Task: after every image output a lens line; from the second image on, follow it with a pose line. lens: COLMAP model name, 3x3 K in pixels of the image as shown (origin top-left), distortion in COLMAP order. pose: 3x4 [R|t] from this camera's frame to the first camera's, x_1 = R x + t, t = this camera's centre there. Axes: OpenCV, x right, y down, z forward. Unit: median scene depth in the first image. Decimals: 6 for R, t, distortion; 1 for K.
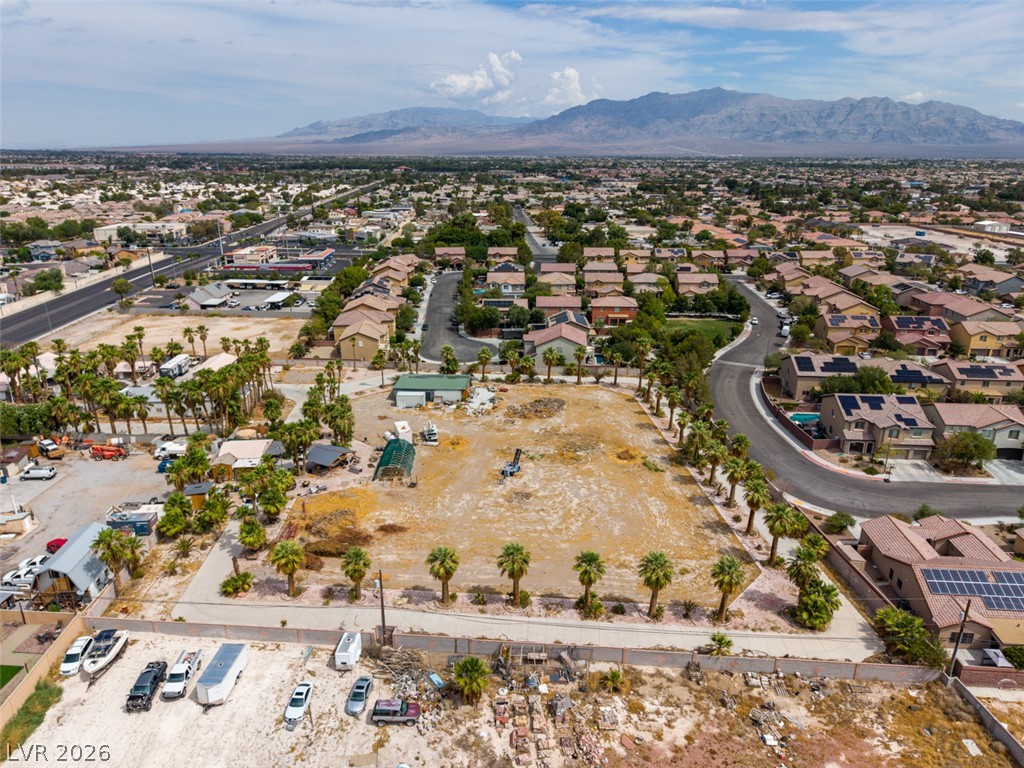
lens RADIAL K [[682.5, 0, 512.0], [0, 682.5, 388.4], [0, 0, 1]] dist [0.039230, -0.044851]
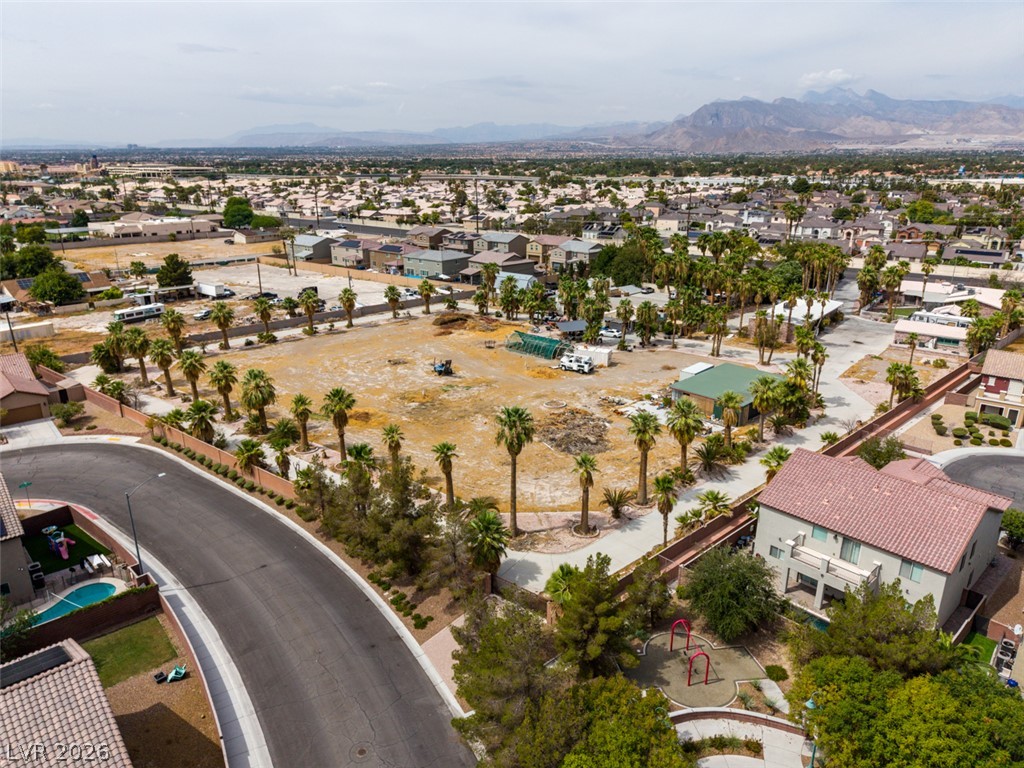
lens RADIAL K [[685.3, 0, 512.0], [0, 685.3, 384.0], [0, 0, 1]] dist [0.030907, -0.032412]
pose [[-0.672483, 0.230502, -0.703303, 0.281609], [-0.241550, 0.829877, 0.502950, -0.169154], [0.699586, 0.508108, -0.502400, 0.727433]]
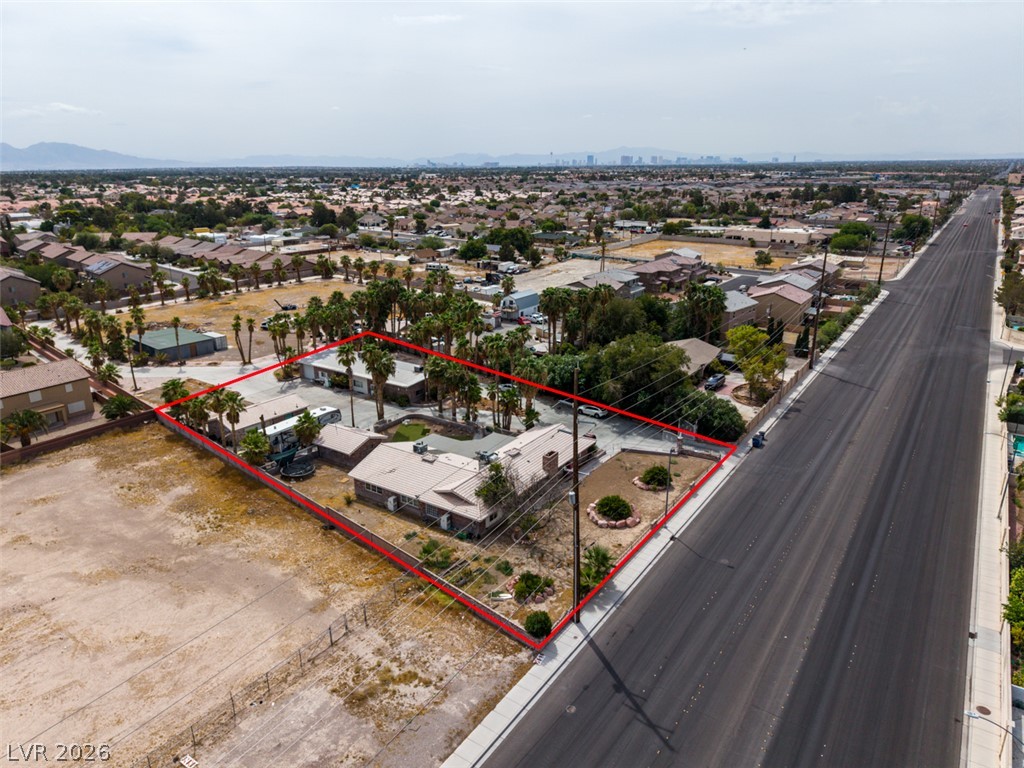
lens RADIAL K [[685.3, 0, 512.0], [0, 685.3, 384.0], [0, 0, 1]] dist [0.030907, -0.032412]
pose [[-0.782596, -0.190935, 0.592526, -0.645451], [0.203622, 0.820939, 0.533477, -0.223360], [-0.588287, 0.538148, -0.603585, 0.820706]]
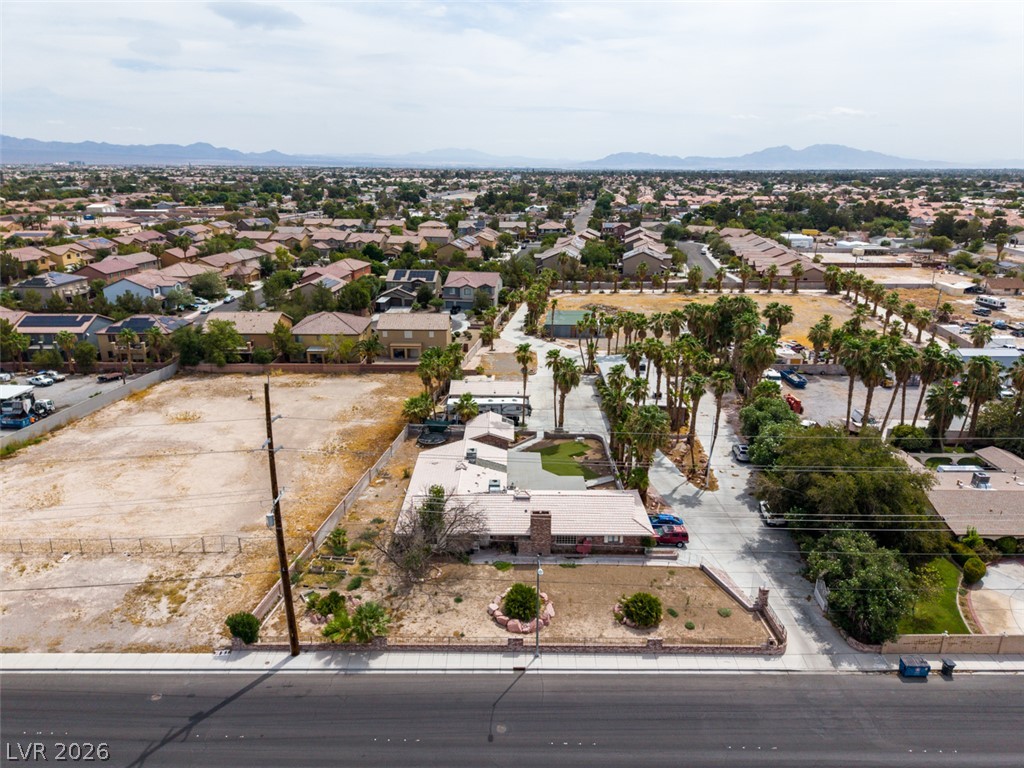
lens RADIAL K [[682.5, 0, 512.0], [0, 682.5, 388.4], [0, 0, 1]] dist [0.039230, -0.044851]
pose [[0.071121, -0.314019, 0.946749, -0.714137], [0.320843, 0.905913, 0.276372, -0.142296], [-0.944458, 0.284102, 0.165180, 0.585089]]
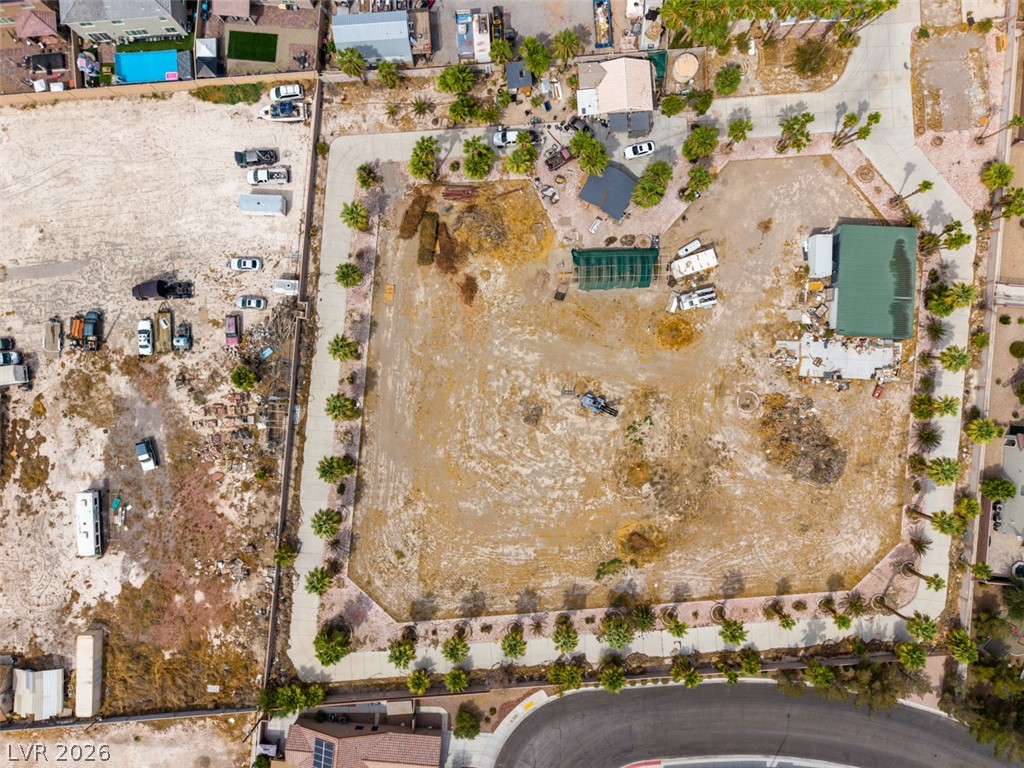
lens RADIAL K [[685.3, 0, 512.0], [0, 685.3, 384.0], [0, 0, 1]] dist [0.030907, -0.032412]
pose [[-0.000145, 0.999976, -0.006900, -0.009626], [-0.322171, 0.006486, 0.946659, -0.317689], [0.946682, 0.002360, 0.322162, 0.290115]]
